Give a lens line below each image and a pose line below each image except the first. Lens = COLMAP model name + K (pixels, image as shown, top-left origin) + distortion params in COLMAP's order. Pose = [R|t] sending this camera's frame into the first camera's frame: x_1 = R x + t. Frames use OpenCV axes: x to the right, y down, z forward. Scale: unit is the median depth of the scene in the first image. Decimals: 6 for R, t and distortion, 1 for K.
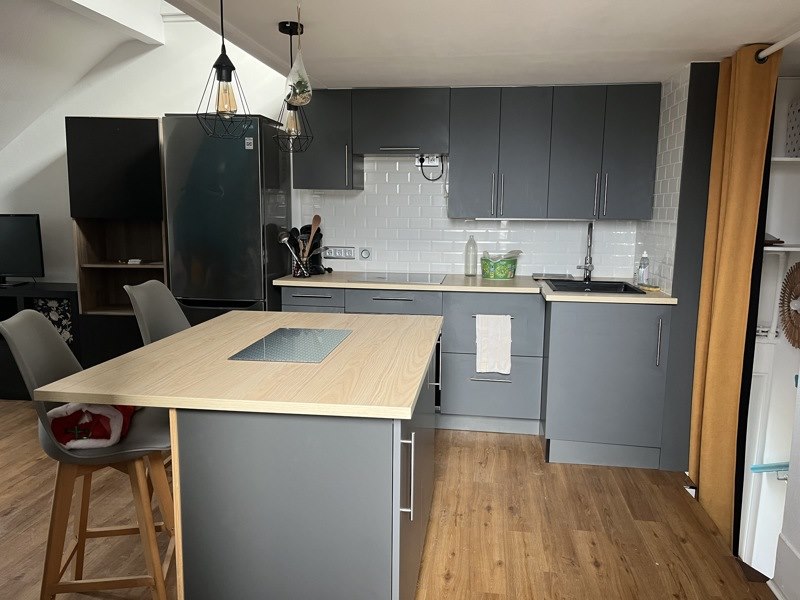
lens RADIAL K [[609.4, 0, 396.5], [0, 609.4, 299.8], [0, 0, 1]] dist [0.045535, -0.065133]
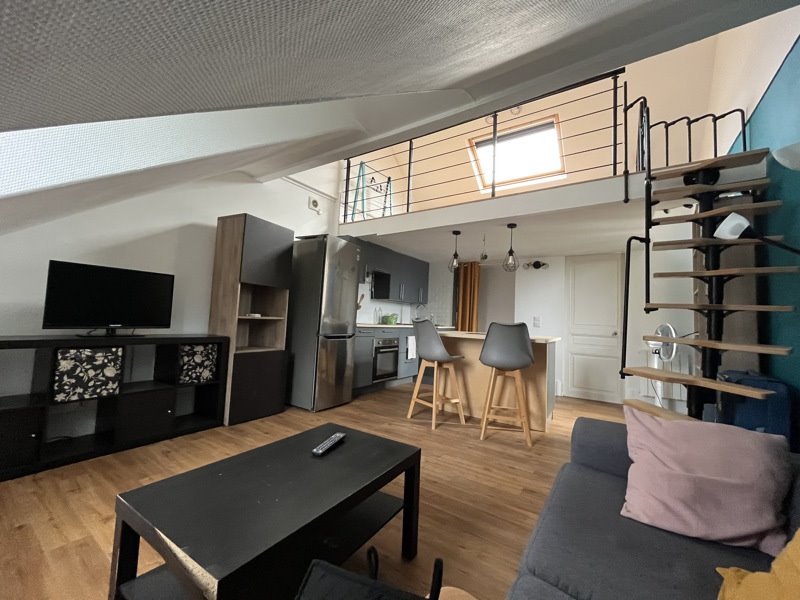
lens RADIAL K [[326.3, 0, 399.0], [0, 326.3, 295.2], [0, 0, 1]] dist [-0.006226, 0.001165]
pose [[0.436433, 0.076106, 0.896512, -1.300449], [0.095558, 0.986860, -0.130294, 0.032395], [-0.894648, 0.142533, 0.423425, 0.467776]]
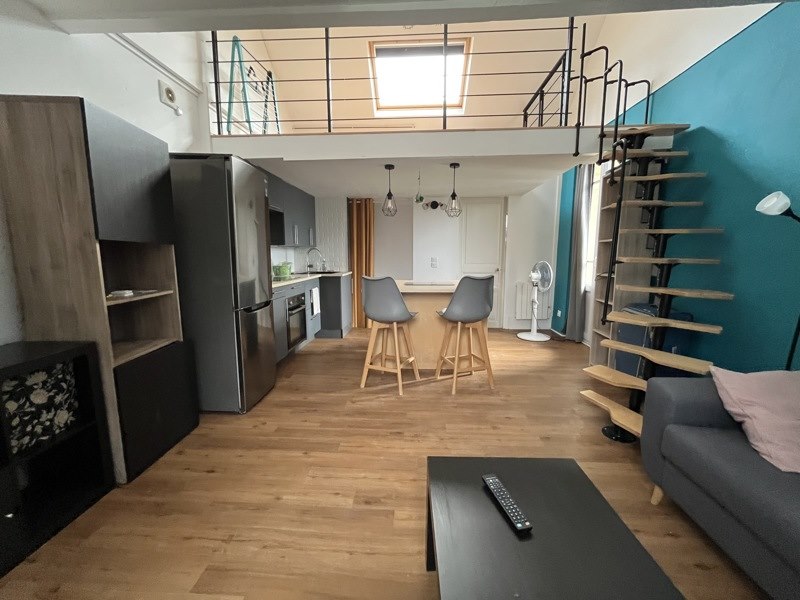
lens RADIAL K [[326.3, 0, 397.6], [0, 326.3, 296.5], [0, 0, 1]] dist [-0.006226, 0.001165]
pose [[-0.081115, -0.141584, 0.986597, -1.200897], [0.151477, 0.976610, 0.152604, -0.092077], [-0.985127, 0.161826, -0.057771, 0.858932]]
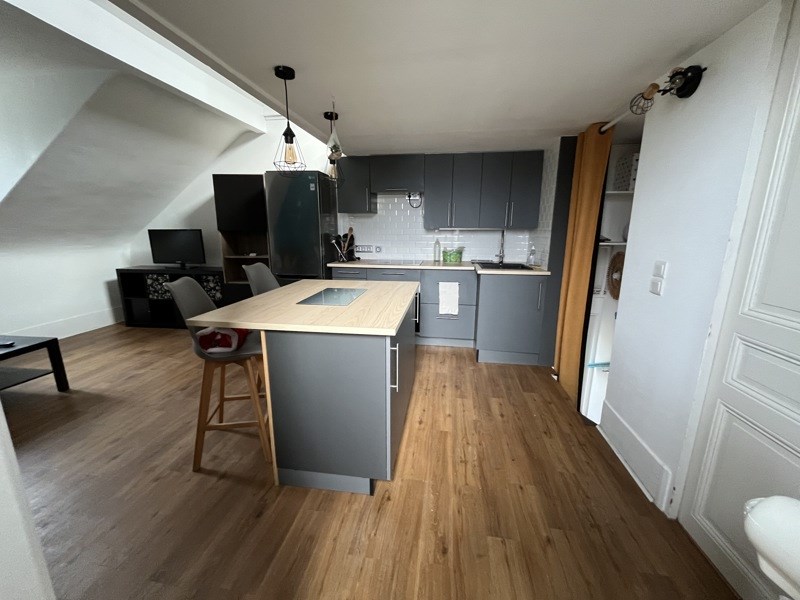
lens RADIAL K [[326.3, 0, 394.6], [0, 326.3, 299.1], [0, 0, 1]] dist [-0.006226, 0.001165]
pose [[0.999825, -0.003887, -0.018319, 0.018563], [0.005032, 0.998008, 0.062888, 0.014973], [0.018038, -0.062969, 0.997852, 0.033565]]
